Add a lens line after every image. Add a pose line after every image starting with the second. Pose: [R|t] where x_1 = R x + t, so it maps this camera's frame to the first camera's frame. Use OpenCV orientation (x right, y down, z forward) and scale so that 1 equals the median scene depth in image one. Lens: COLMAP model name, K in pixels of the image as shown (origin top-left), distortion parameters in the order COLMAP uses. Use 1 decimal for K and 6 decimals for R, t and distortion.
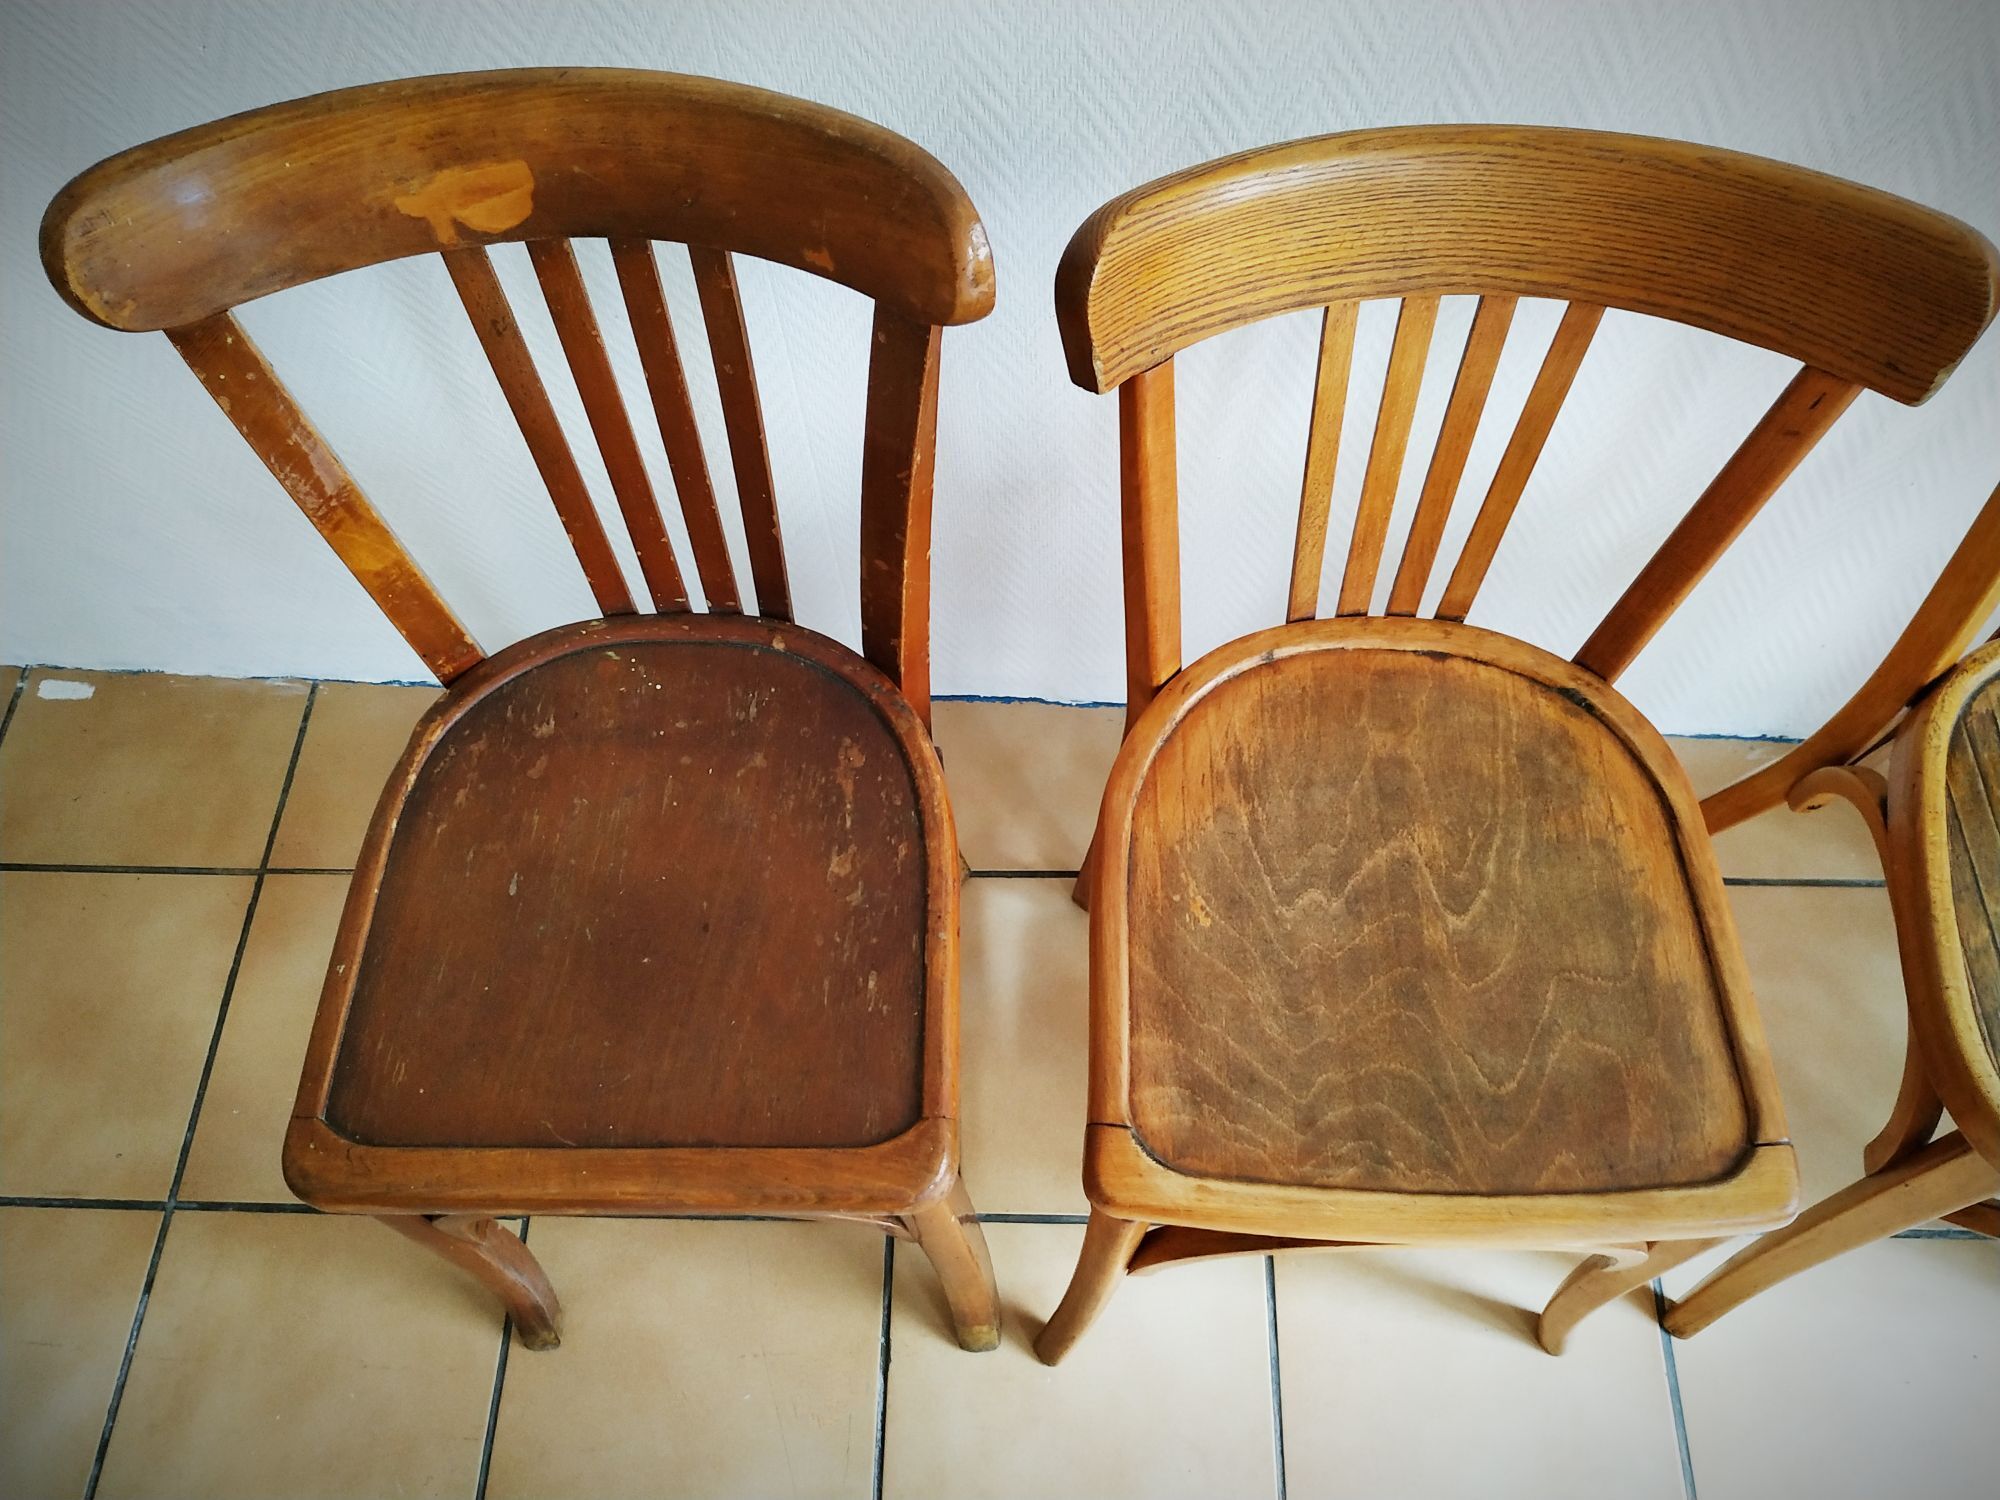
lens RADIAL K [[1436.4, 0, 982.1], [0, 1436.4, 754.3], [0, 0, 1]] dist [0.033541, -0.065886]
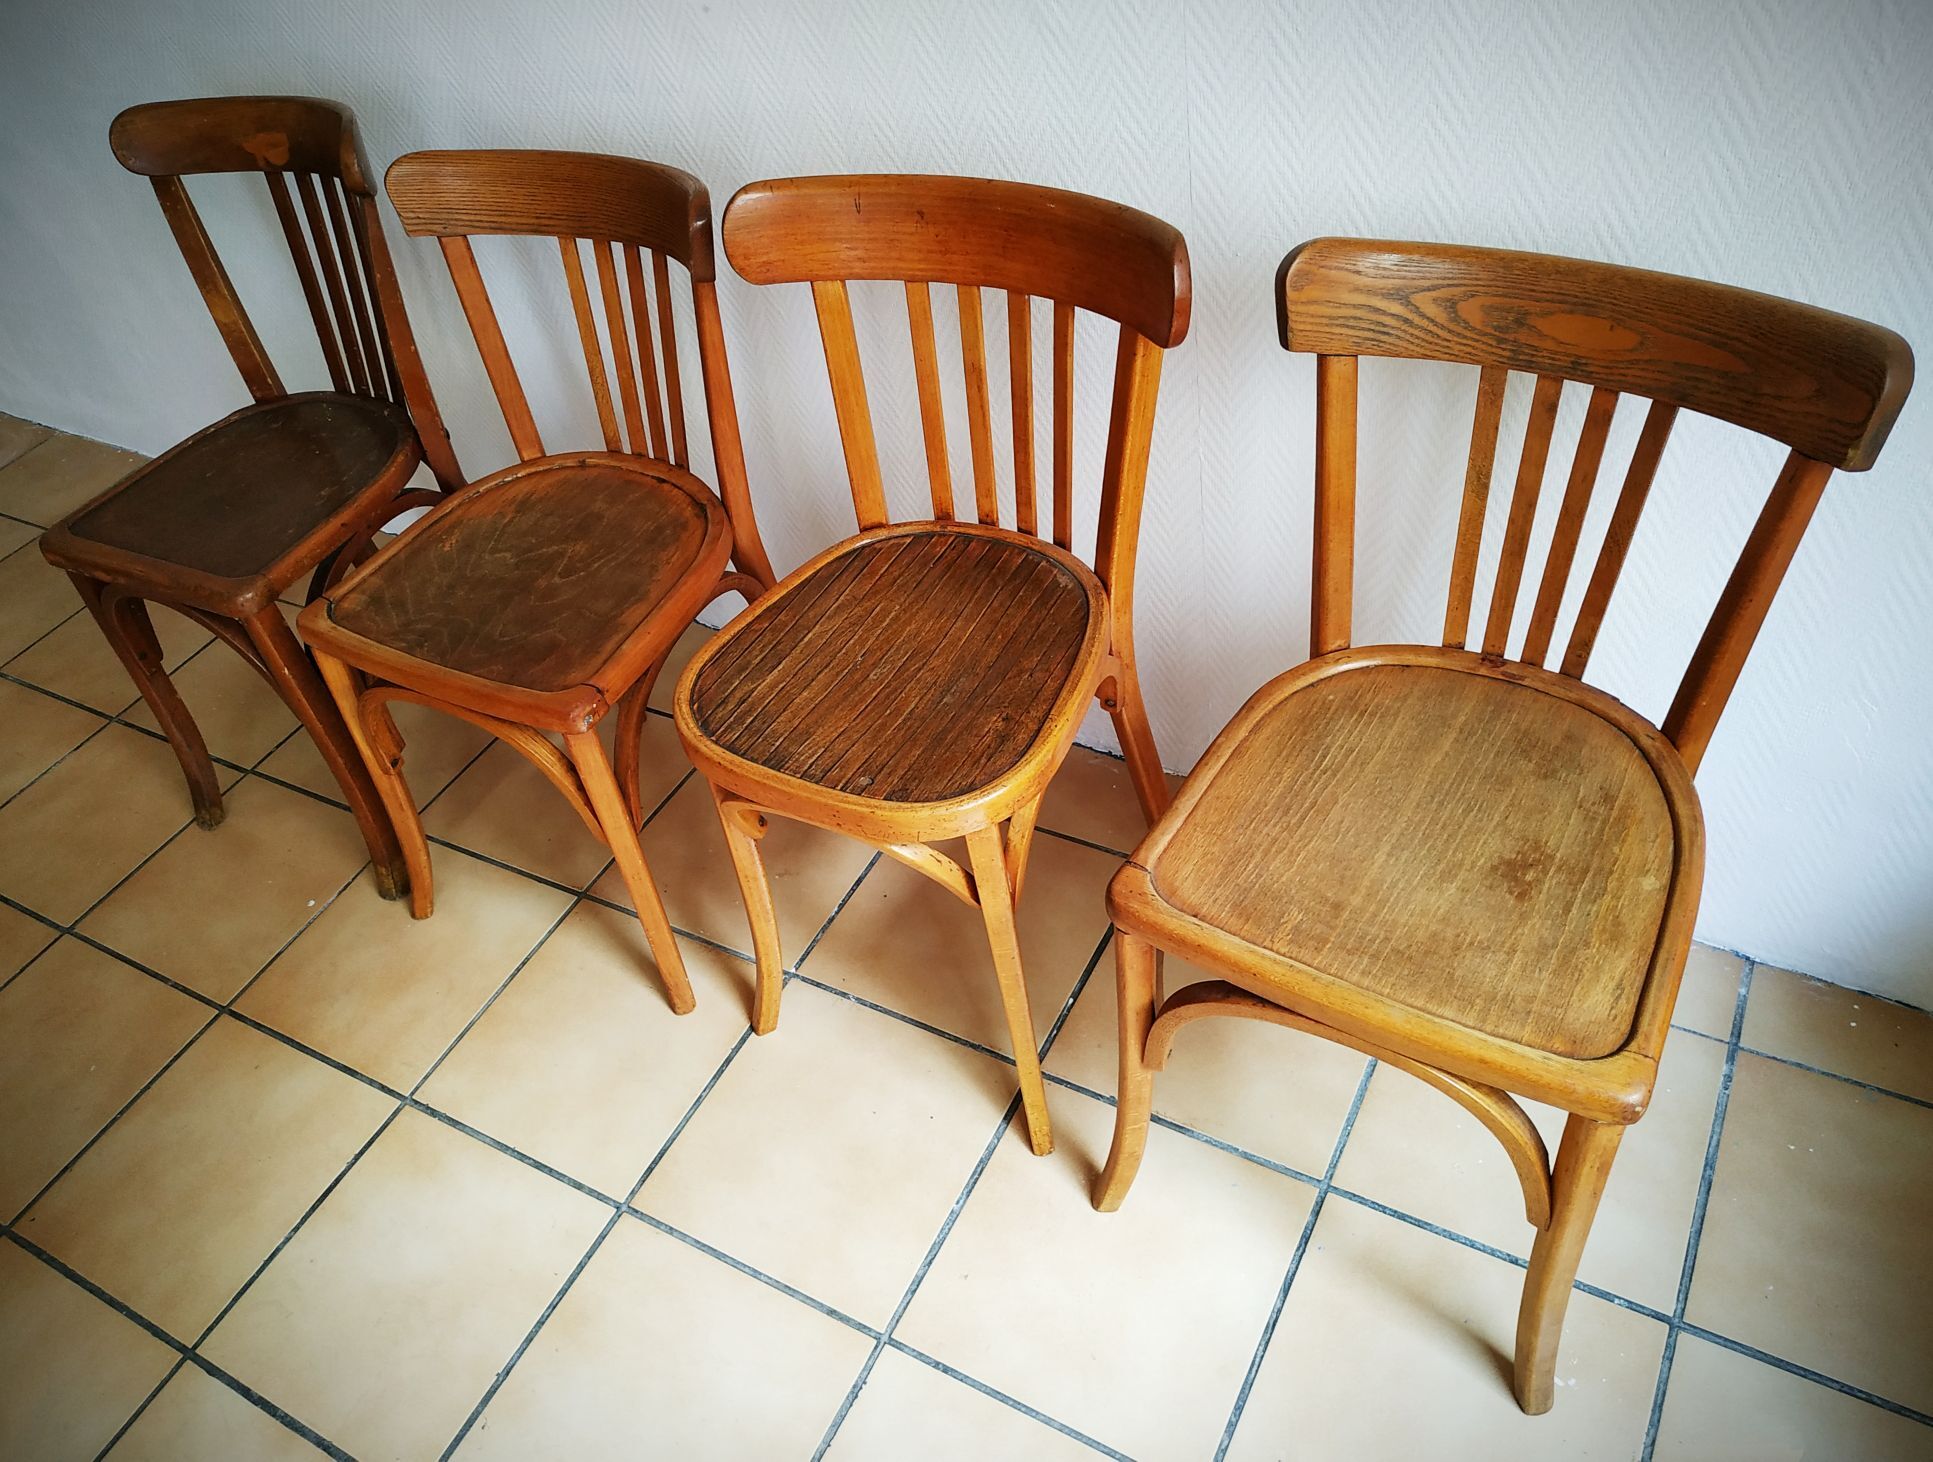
lens RADIAL K [[1442.8, 0, 955.0], [0, 1442.8, 746.9], [0, 0, 1]] dist [0.030638, -0.066399]
pose [[0.883736, 0.253599, -0.393317, 1.538994], [-0.355593, 0.910266, -0.212062, 0.515143], [0.304245, 0.327268, 0.894612, -0.379246]]
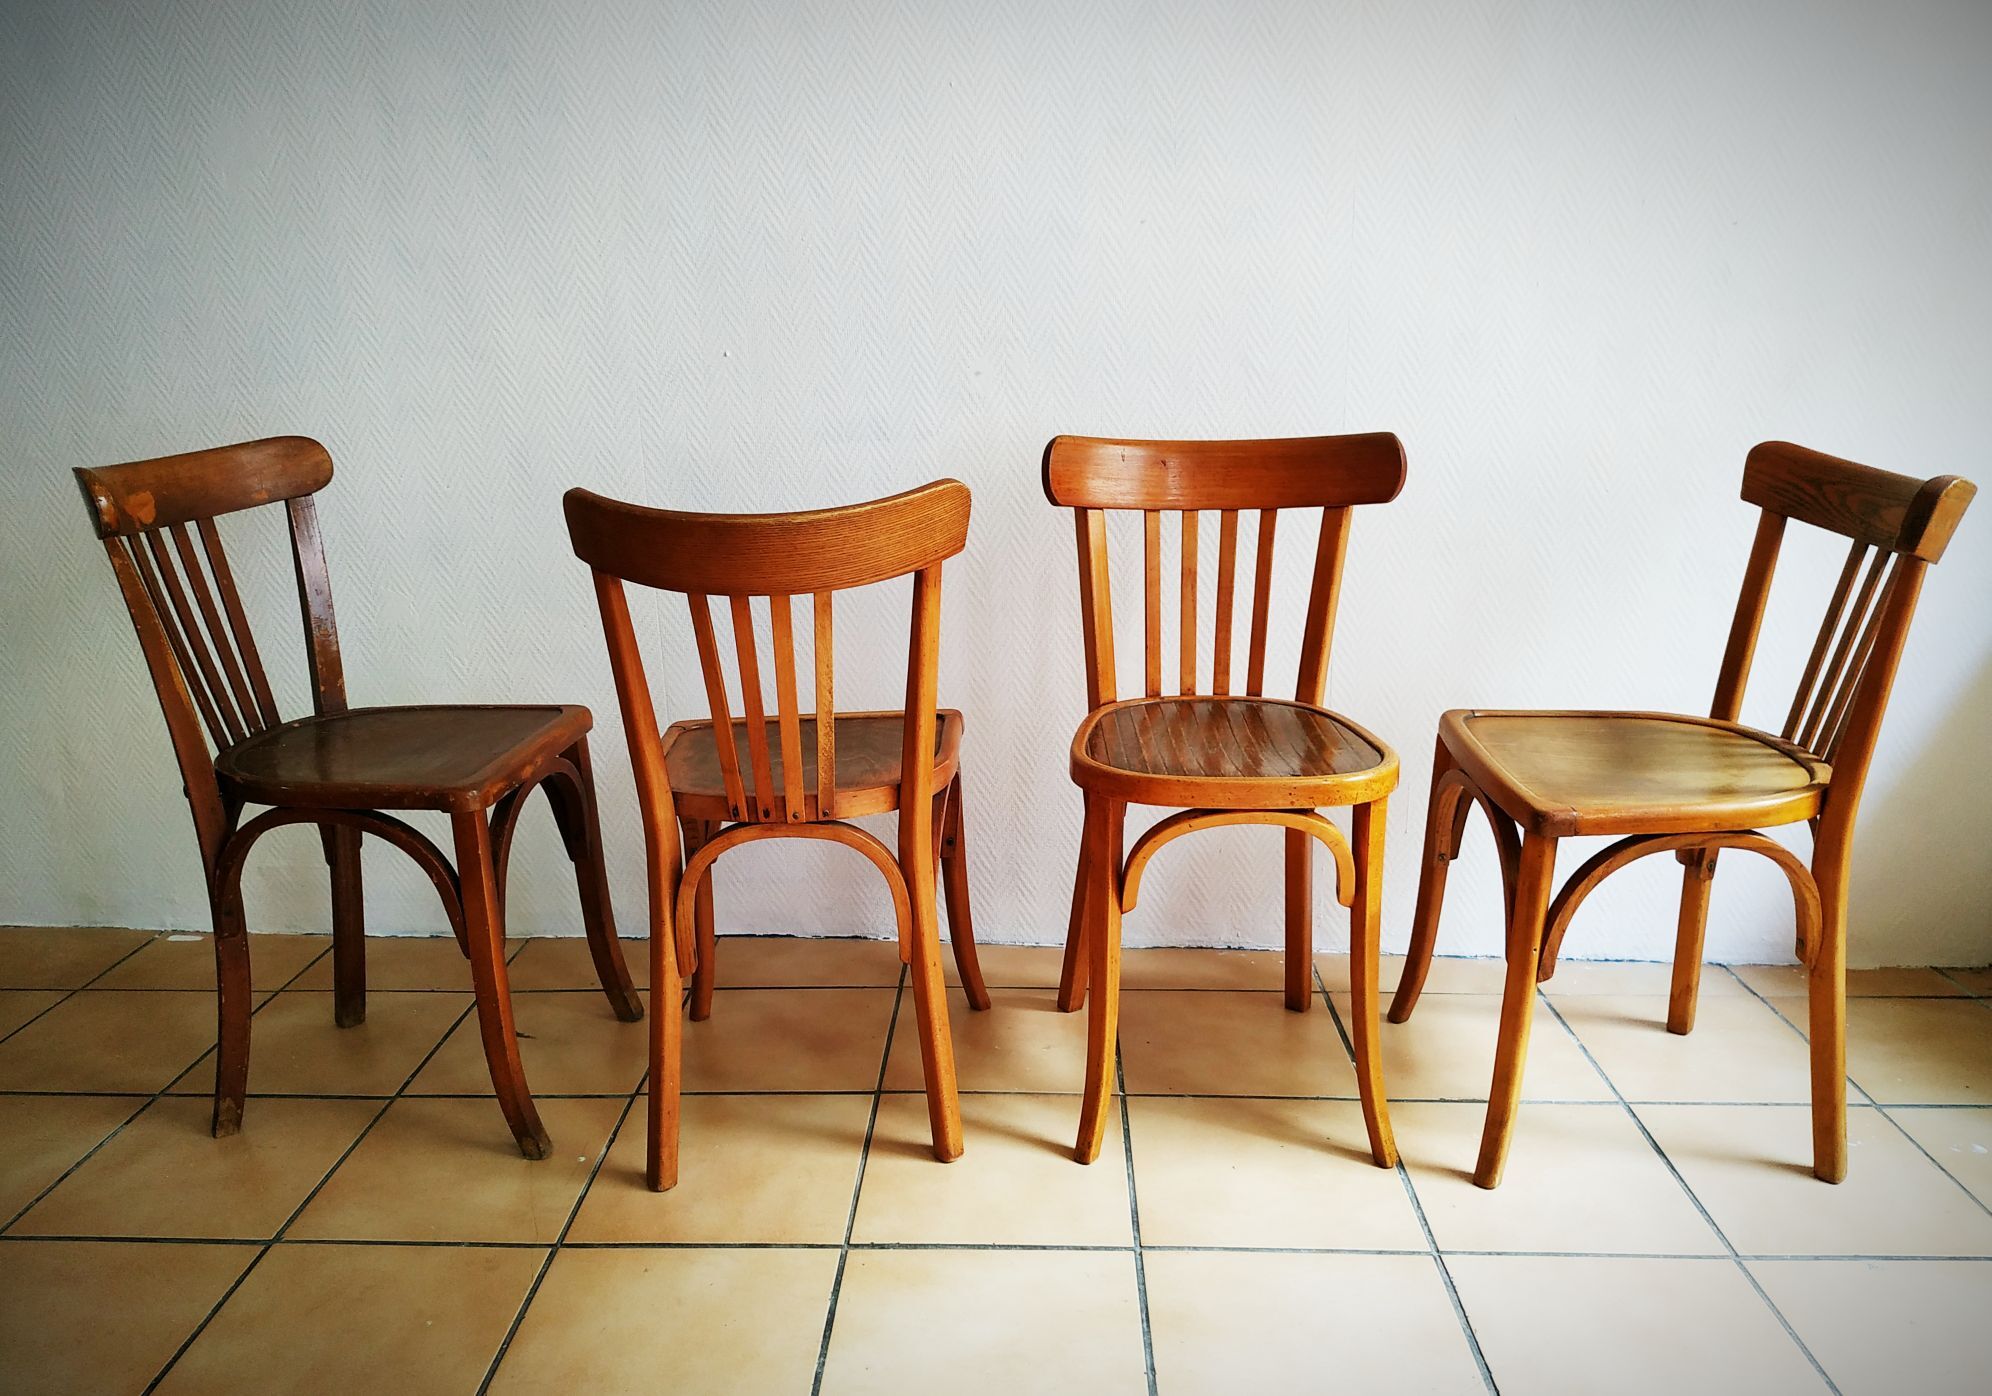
lens RADIAL K [[1476.2, 0, 999.2], [0, 1476.2, 752.0], [0, 0, 1]] dist [0.015839, -0.021536]
pose [[0.999835, 0.017839, 0.003517, 0.441249], [-0.009689, 0.686427, -0.727134, 1.723800], [-0.015385, 0.726980, 0.686486, -0.484235]]
